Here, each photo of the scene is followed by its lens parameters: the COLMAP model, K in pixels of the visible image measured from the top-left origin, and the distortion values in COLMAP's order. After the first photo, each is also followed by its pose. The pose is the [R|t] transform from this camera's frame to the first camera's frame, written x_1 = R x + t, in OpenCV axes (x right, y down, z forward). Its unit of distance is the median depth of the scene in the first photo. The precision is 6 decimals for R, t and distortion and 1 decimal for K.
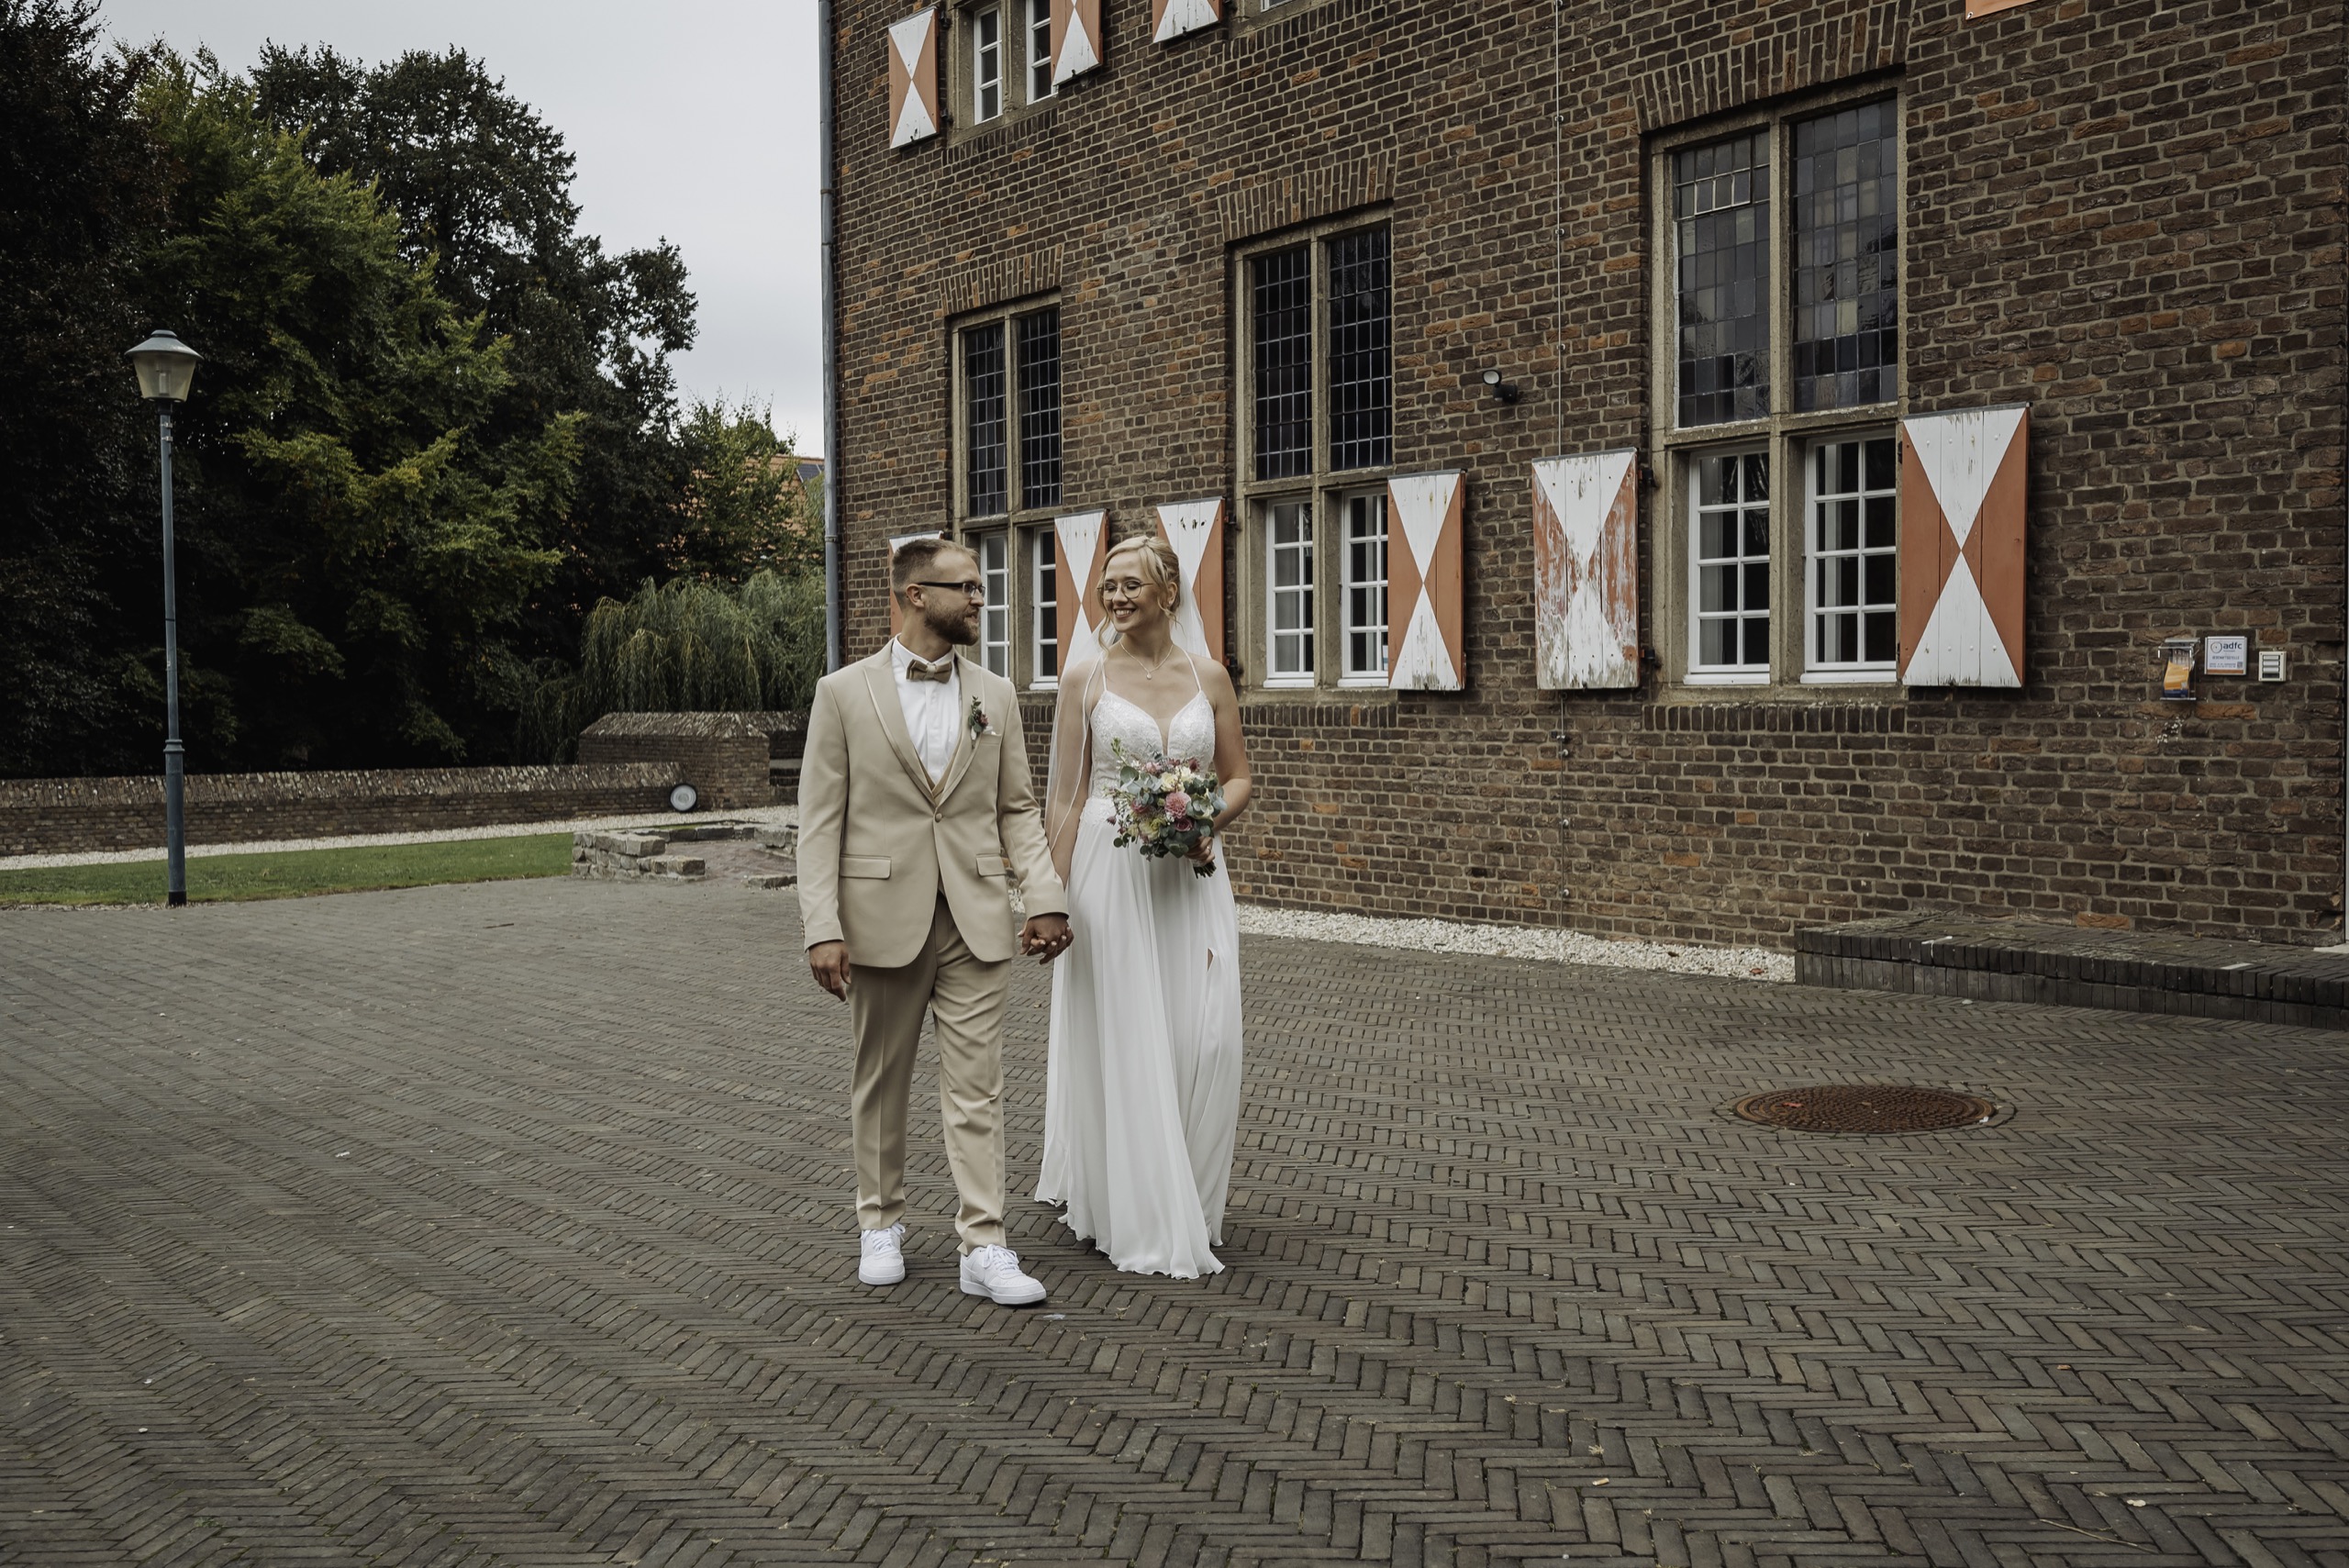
lens RADIAL K [[2029.6, 0, 1174.4], [0, 2029.6, 782.6], [0, 0, 1]] dist [-0.008770, -0.002054]
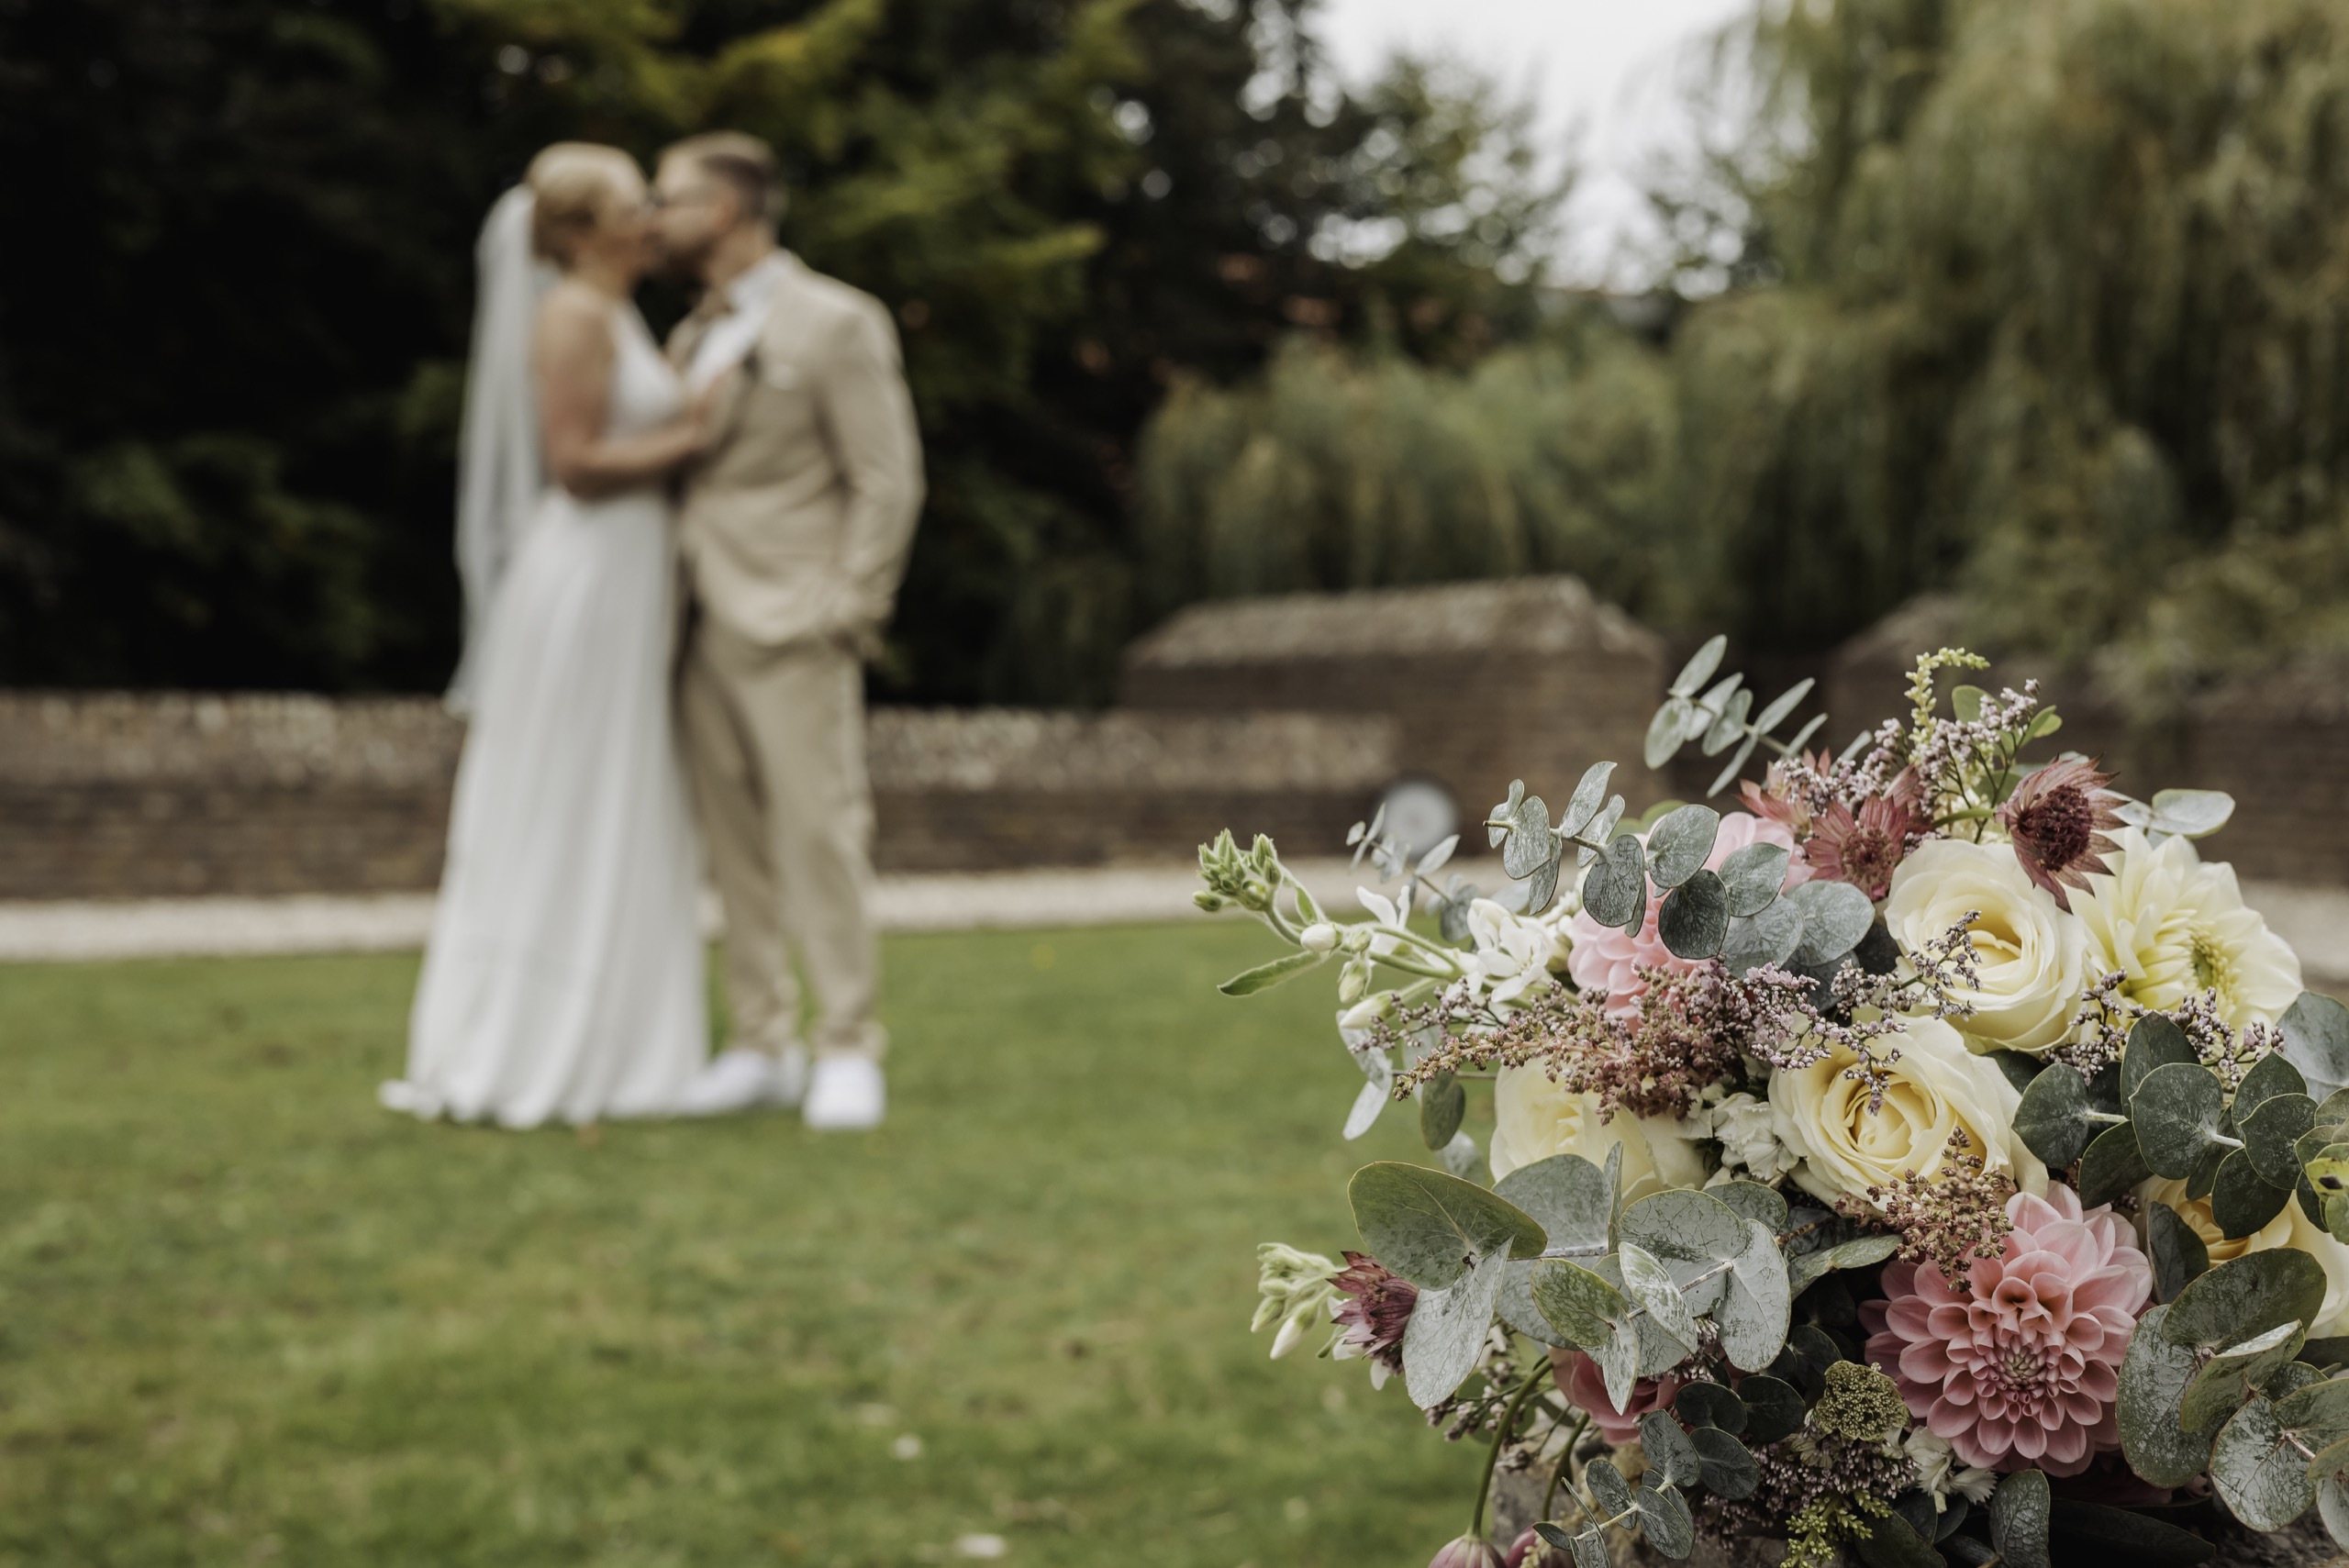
lens RADIAL K [[2827.5, 0, 1174.8], [0, 2827.5, 784.7], [0, 0, 1]] dist [-0.030094, 0.000000]
pose [[0.965067, 0.034052, -0.259782, -0.144135], [-0.036610, 0.999317, -0.005014, 0.004534], [0.259434, 0.014349, 0.965654, 0.483232]]
